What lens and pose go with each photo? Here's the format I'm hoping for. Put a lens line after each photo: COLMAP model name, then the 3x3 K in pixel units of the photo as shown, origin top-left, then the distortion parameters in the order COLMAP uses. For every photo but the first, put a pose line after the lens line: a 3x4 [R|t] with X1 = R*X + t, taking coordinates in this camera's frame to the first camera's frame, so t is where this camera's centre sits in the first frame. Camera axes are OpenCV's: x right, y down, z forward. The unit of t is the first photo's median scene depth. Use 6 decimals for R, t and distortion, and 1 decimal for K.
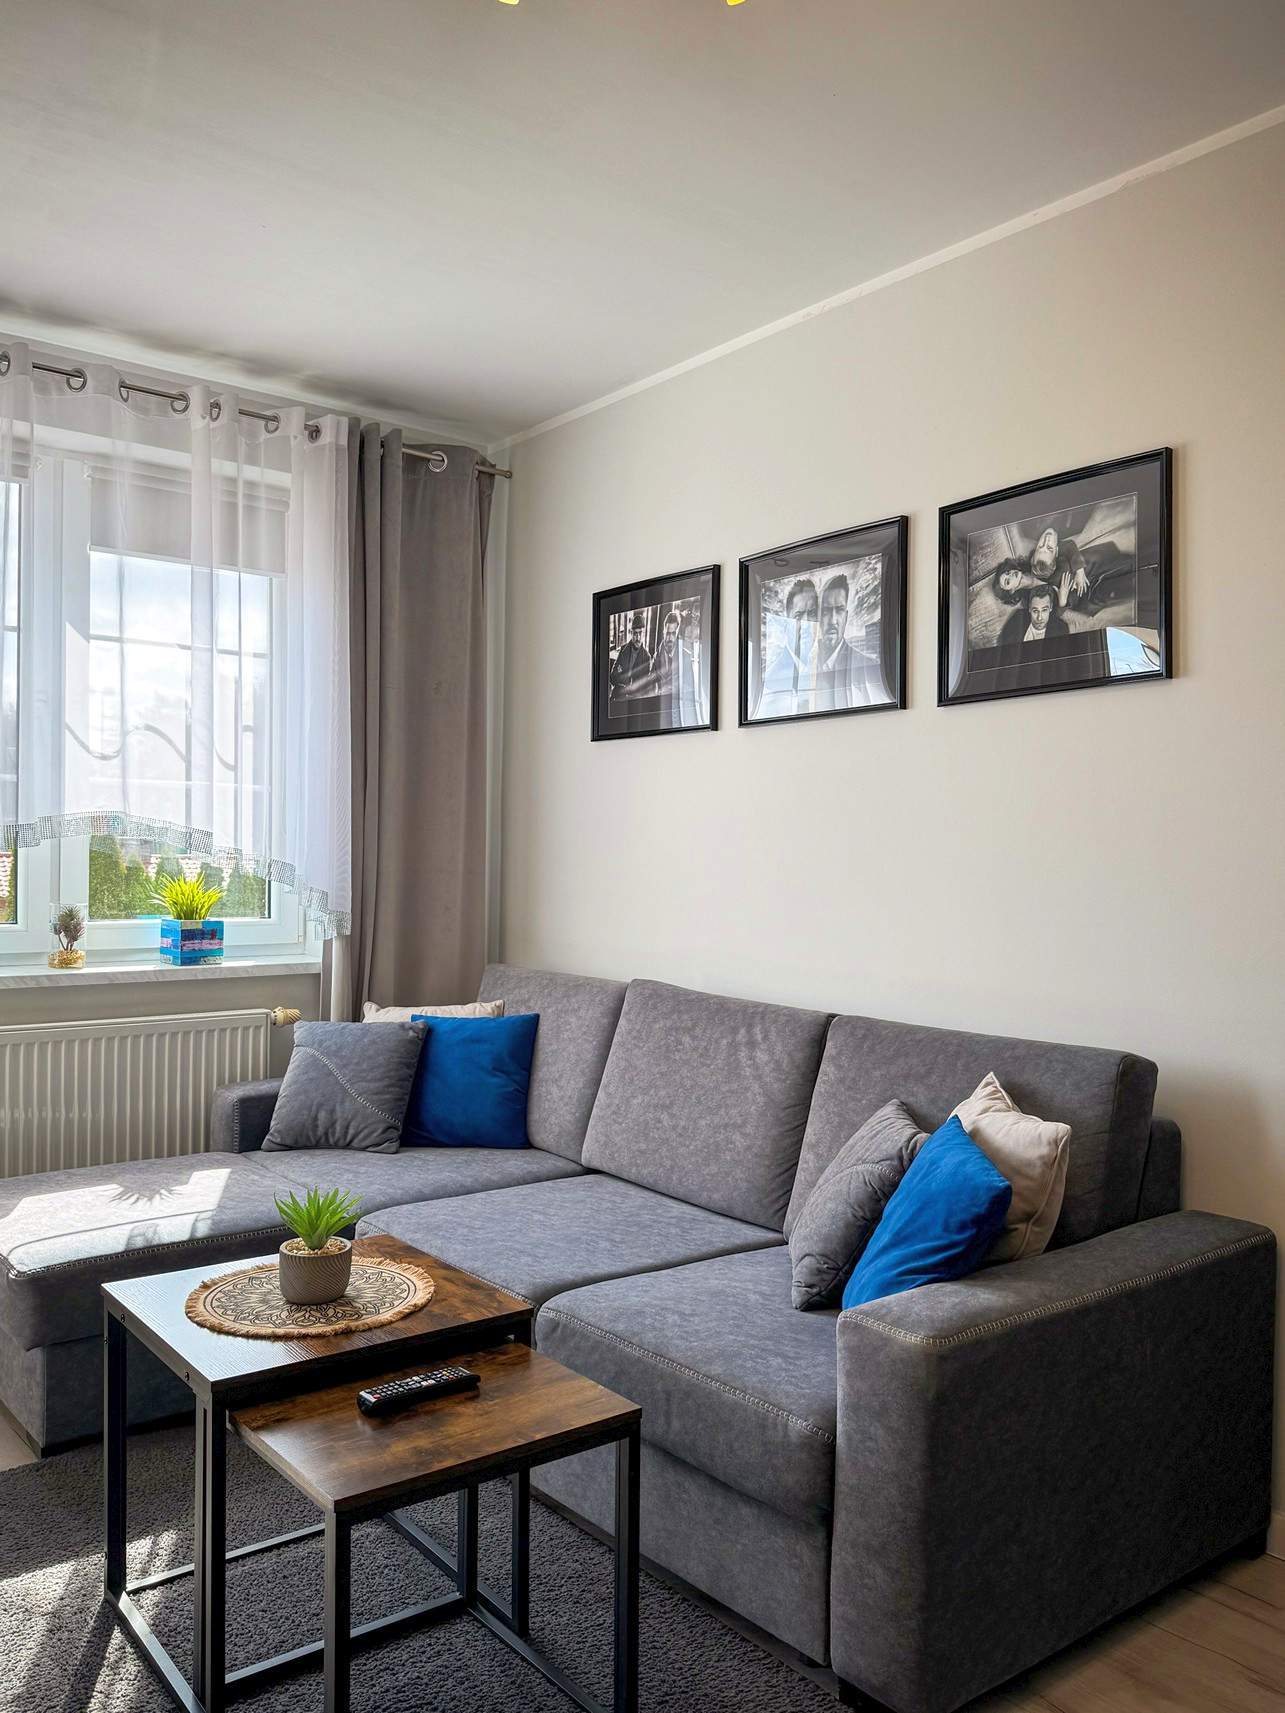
lens RADIAL K [[1345.2, 0, 683.8], [0, 1345.2, 875.6], [0, 0, 1]] dist [0.013507, -0.039552]
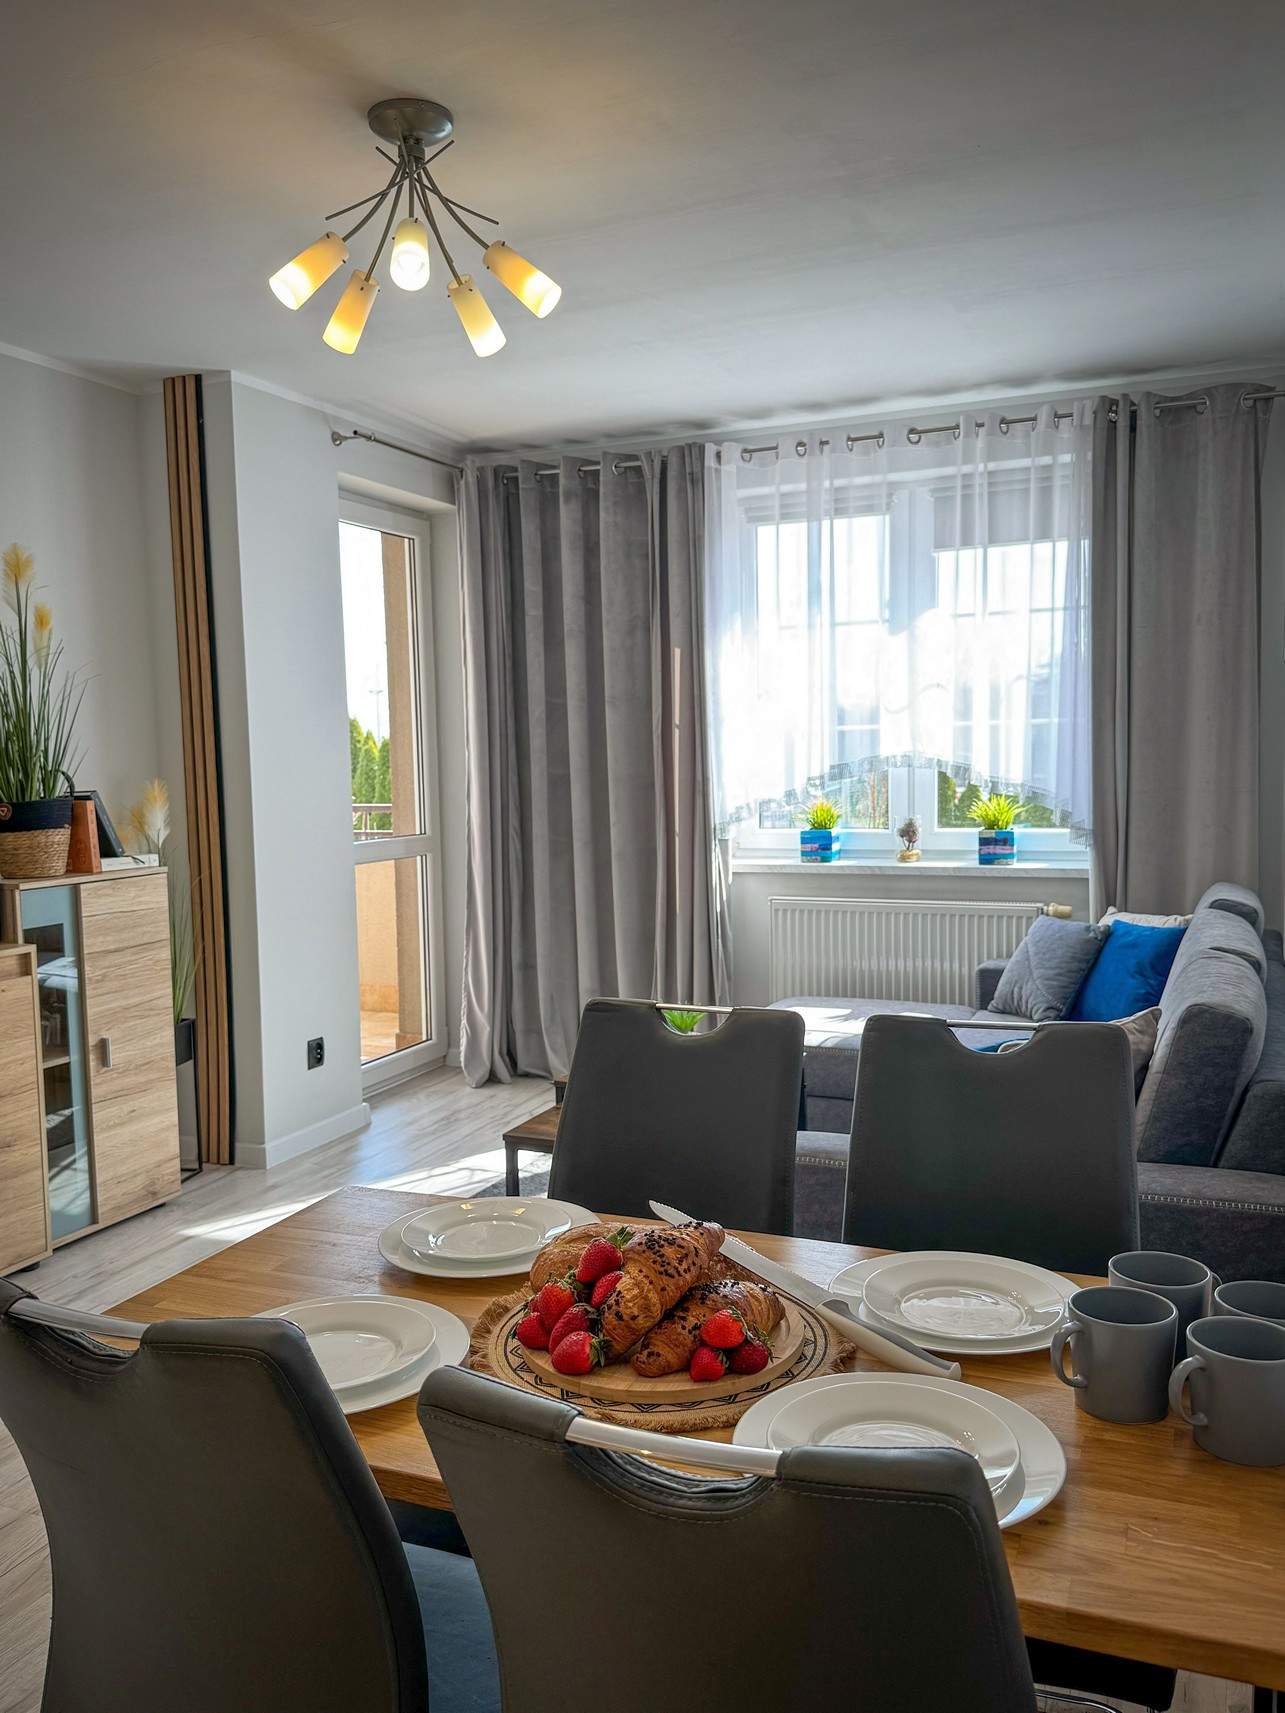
lens RADIAL K [[1345.2, 0, 659.3], [0, 1345.2, 862.7], [0, 0, 1]] dist [0.013507, -0.039552]
pose [[0.469668, 0.052467, -0.881283, 0.642716], [0.013690, 0.997680, 0.066692, -0.026803], [0.882737, -0.043388, 0.467860, 0.124569]]
